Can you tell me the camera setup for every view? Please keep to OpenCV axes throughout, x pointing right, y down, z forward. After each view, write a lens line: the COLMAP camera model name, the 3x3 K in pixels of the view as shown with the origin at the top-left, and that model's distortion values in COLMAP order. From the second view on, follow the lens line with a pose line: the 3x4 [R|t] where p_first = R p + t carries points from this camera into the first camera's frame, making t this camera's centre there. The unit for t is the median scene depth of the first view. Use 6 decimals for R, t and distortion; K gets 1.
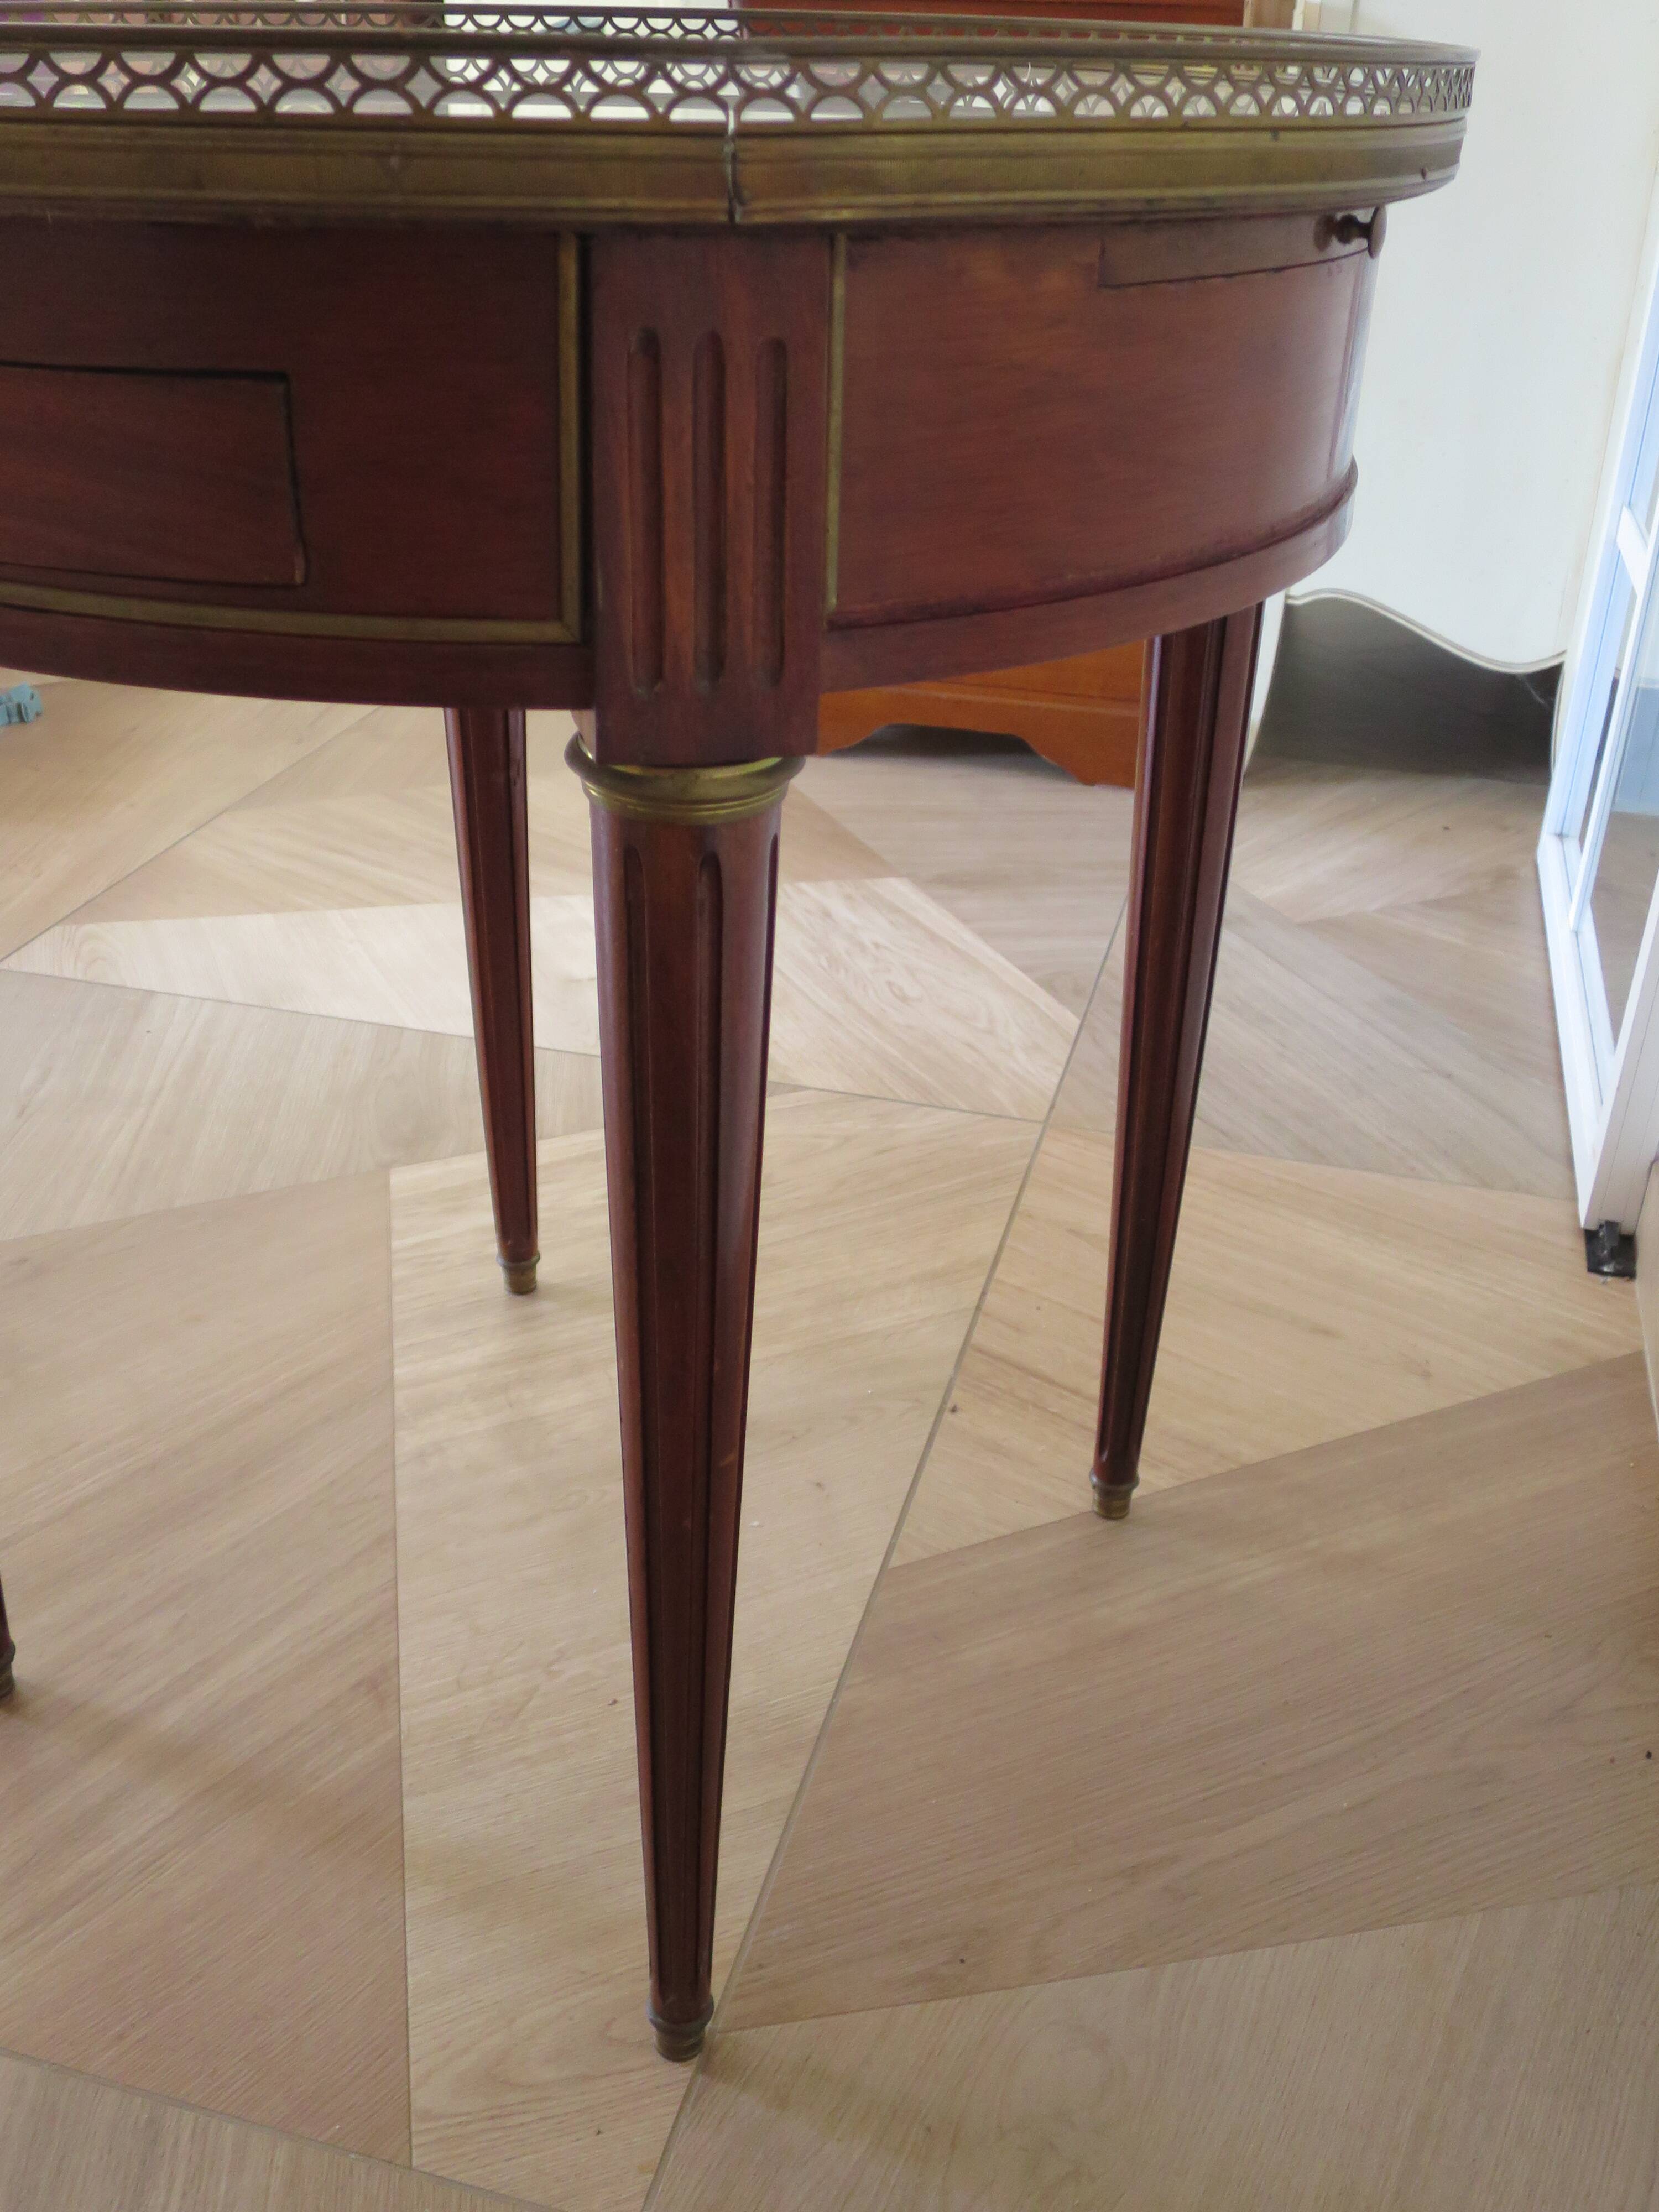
lens RADIAL K [[2050.9, 0, 829.5], [0, 2050.9, 1106.0], [0, 0, 1]] dist [-0.049781, 0.001541]
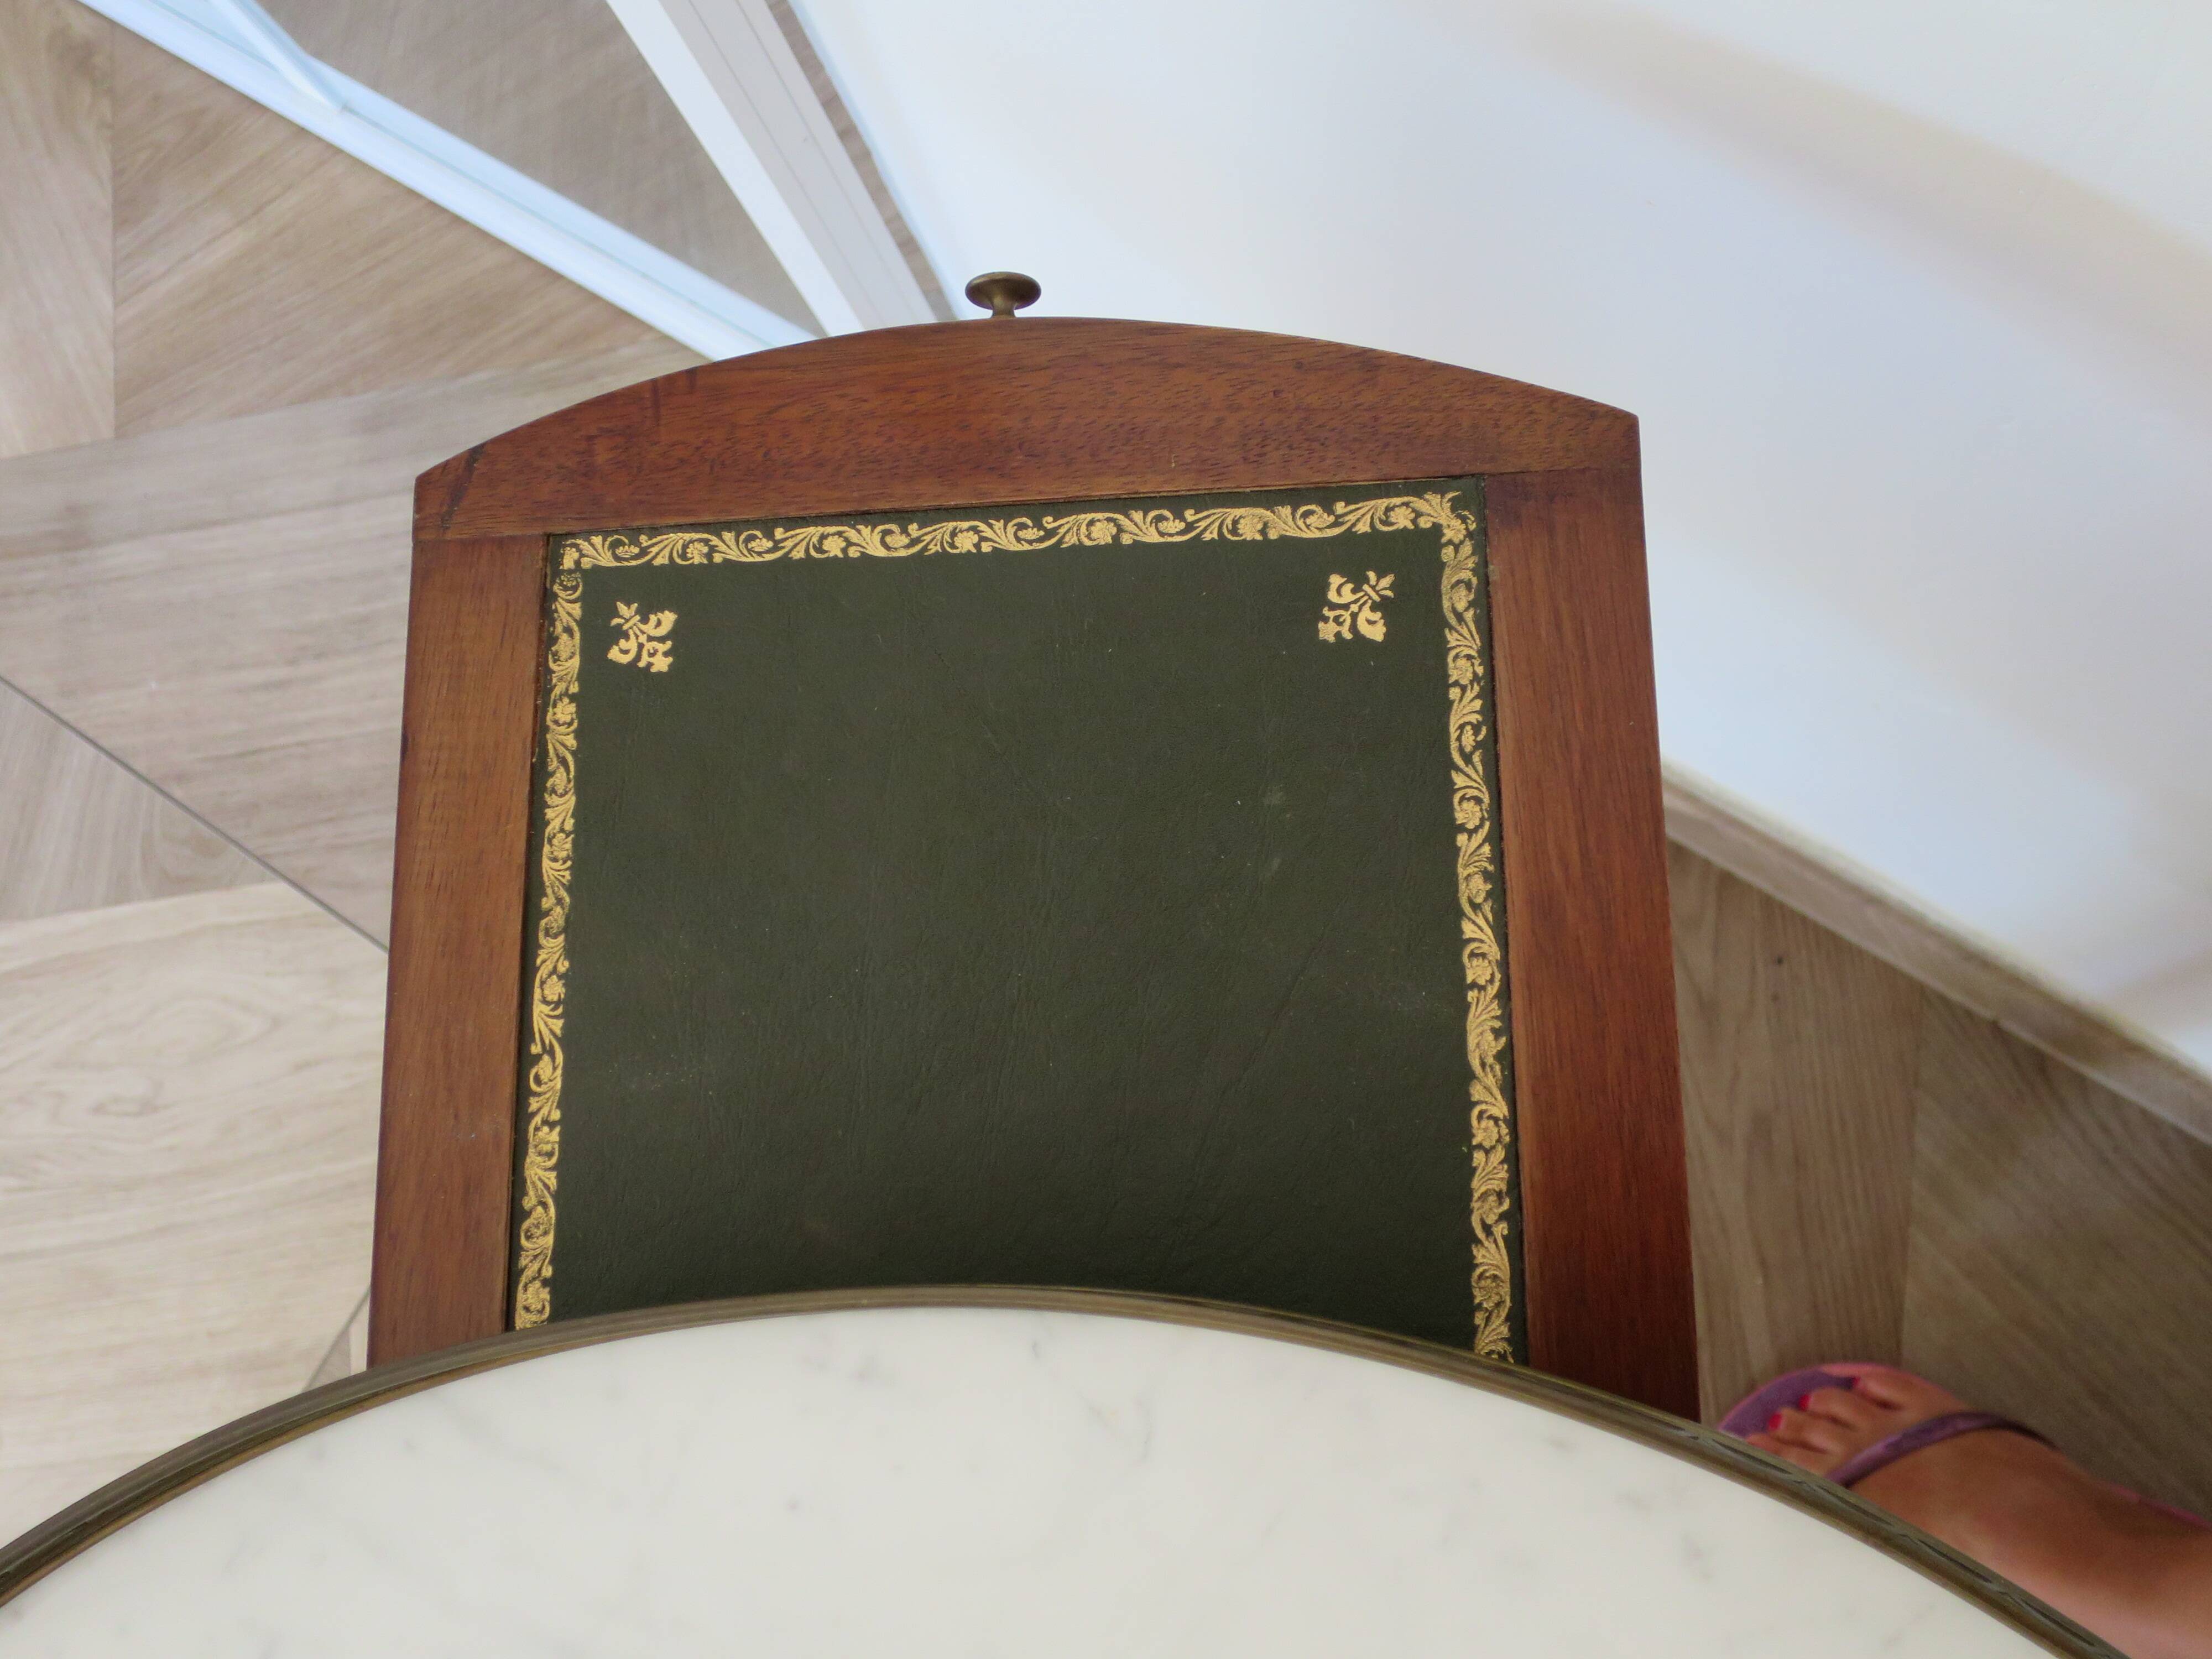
lens RADIAL K [[2050.9, 0, 1104.3], [0, 2050.9, 832.1], [0, 0, 1]] dist [-0.049781, 0.001541]
pose [[0.298215, -0.949162, 0.100791, 0.187925], [0.591733, 0.266698, 0.760740, -0.503583], [-0.748946, -0.167222, 0.641184, 0.433906]]
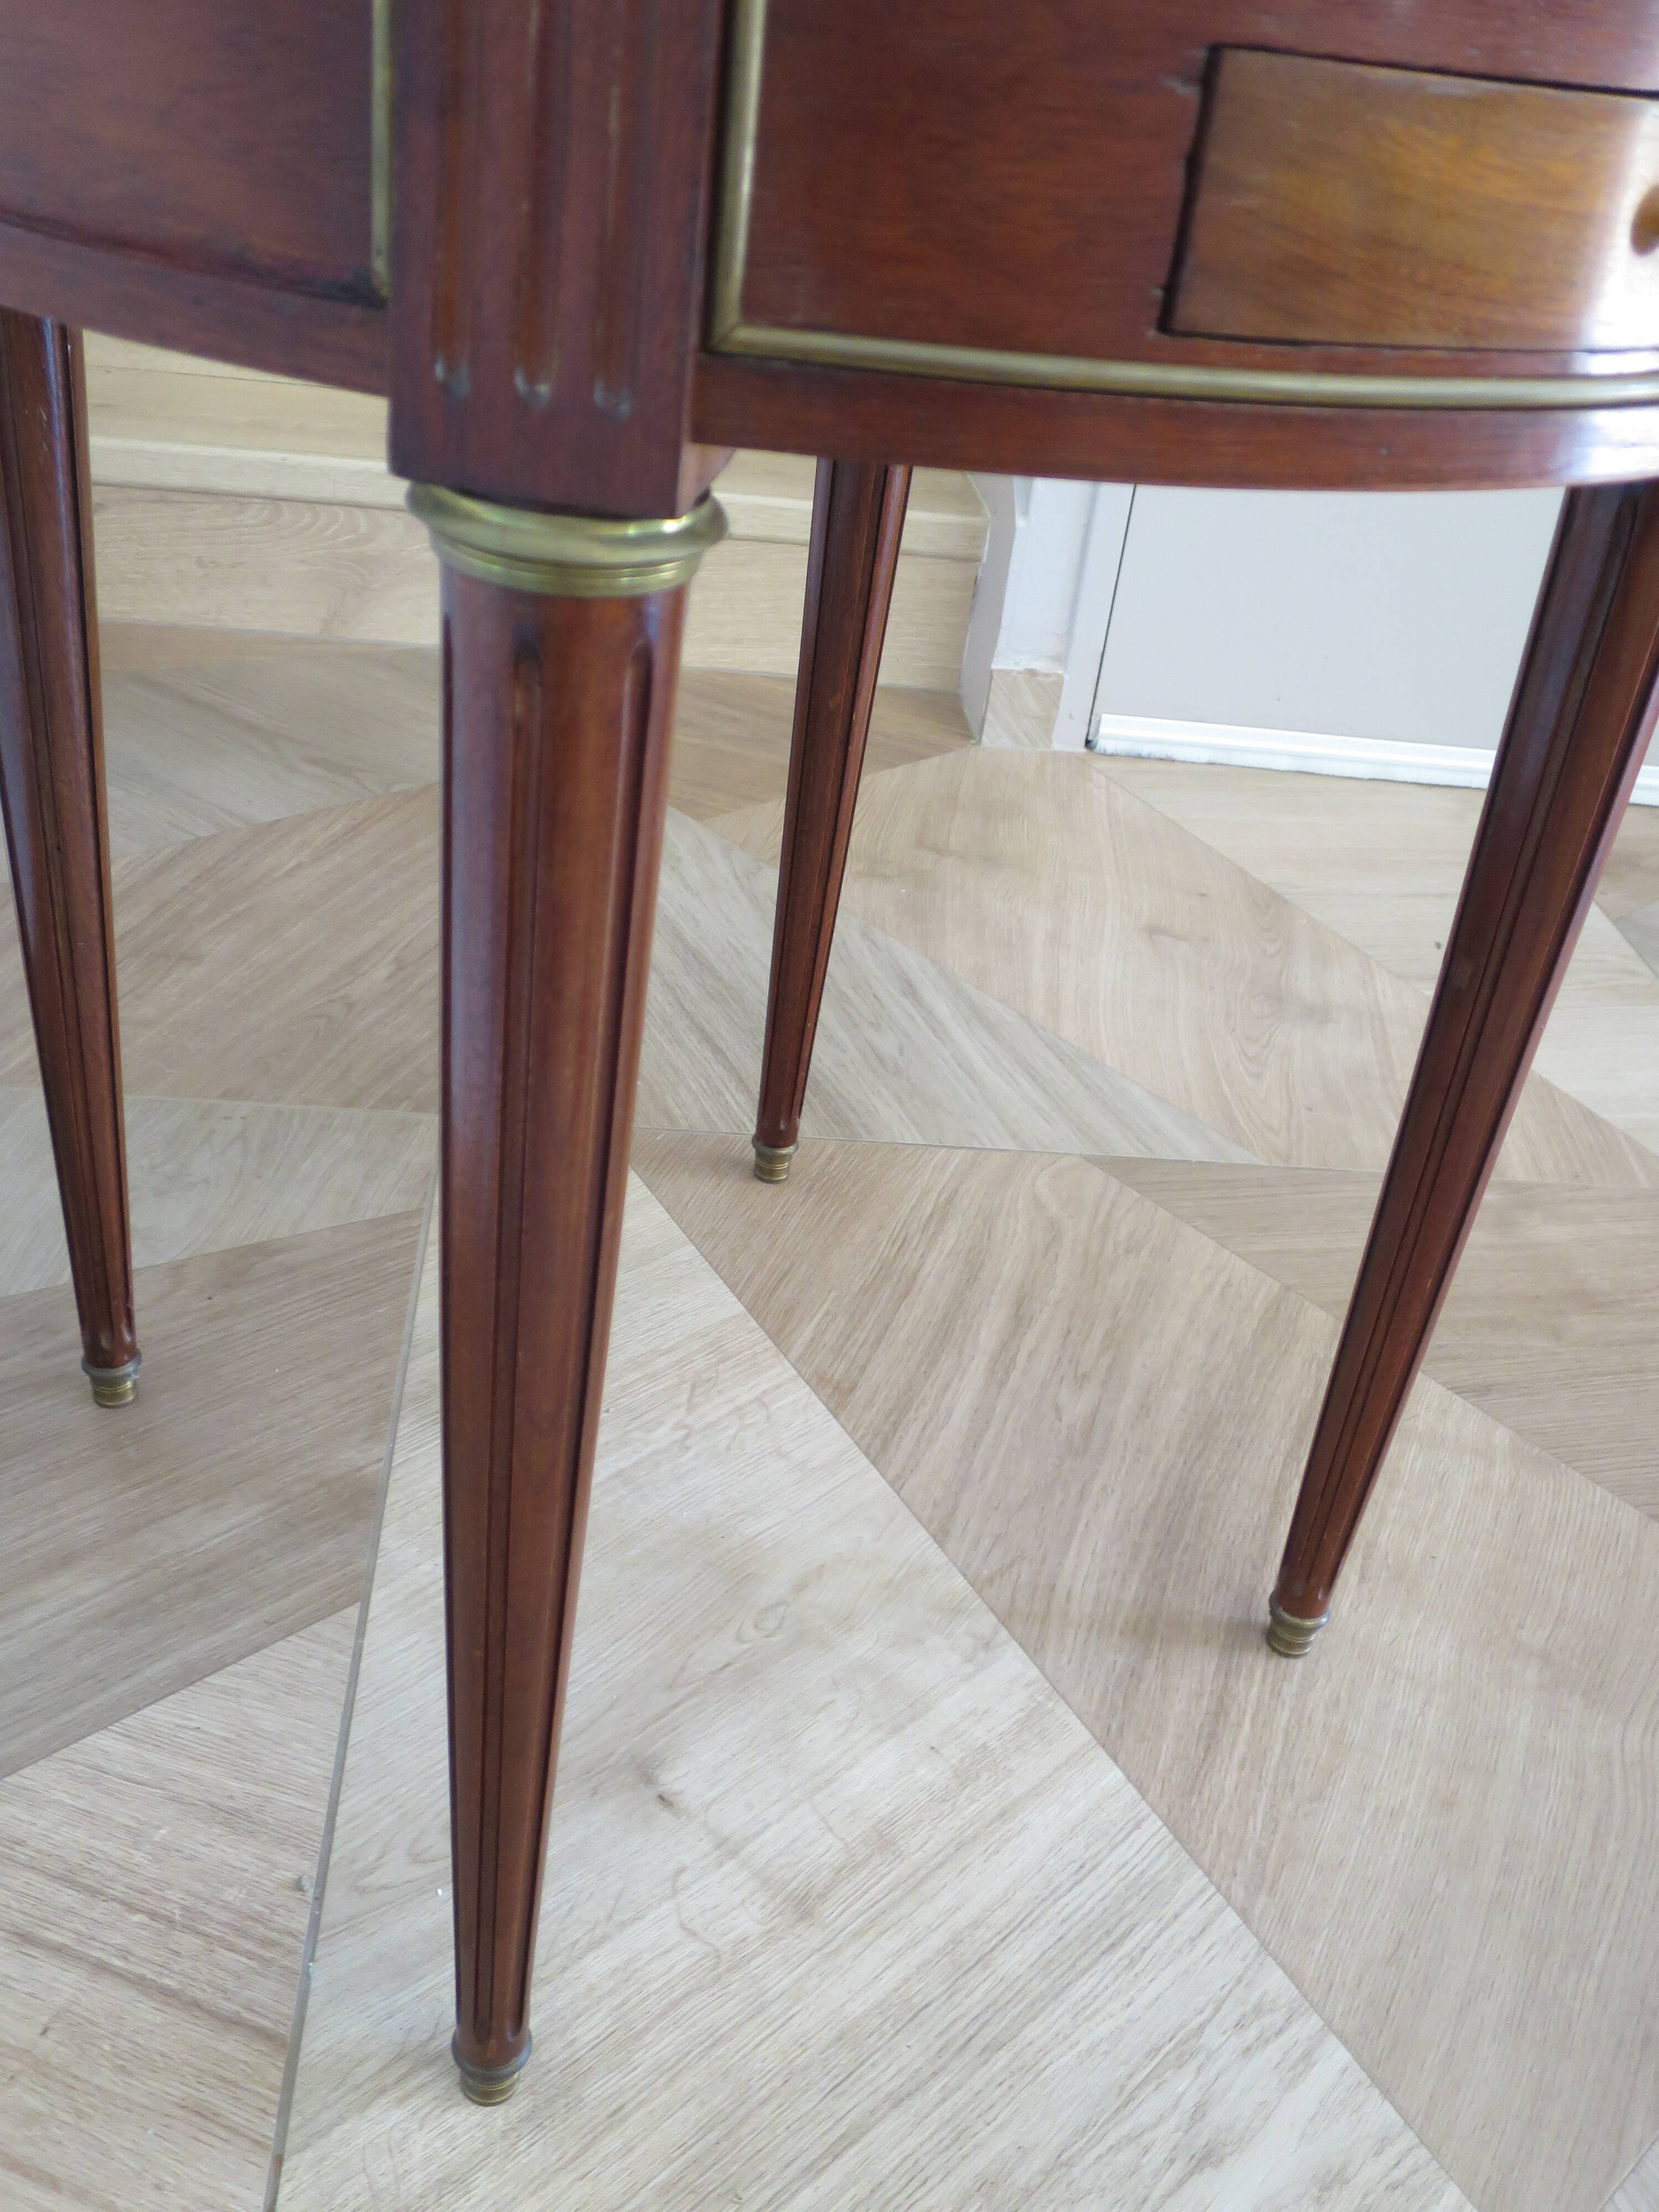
lens RADIAL K [[2050.9, 0, 829.5], [0, 2050.9, 1106.0], [0, 0, 1]] dist [-0.049781, 0.001541]
pose [[-0.935614, 0.058091, -0.348212, 0.101215], [-0.280290, 0.477436, 0.832762, -0.485405], [0.214625, 0.876744, -0.430414, 0.980146]]
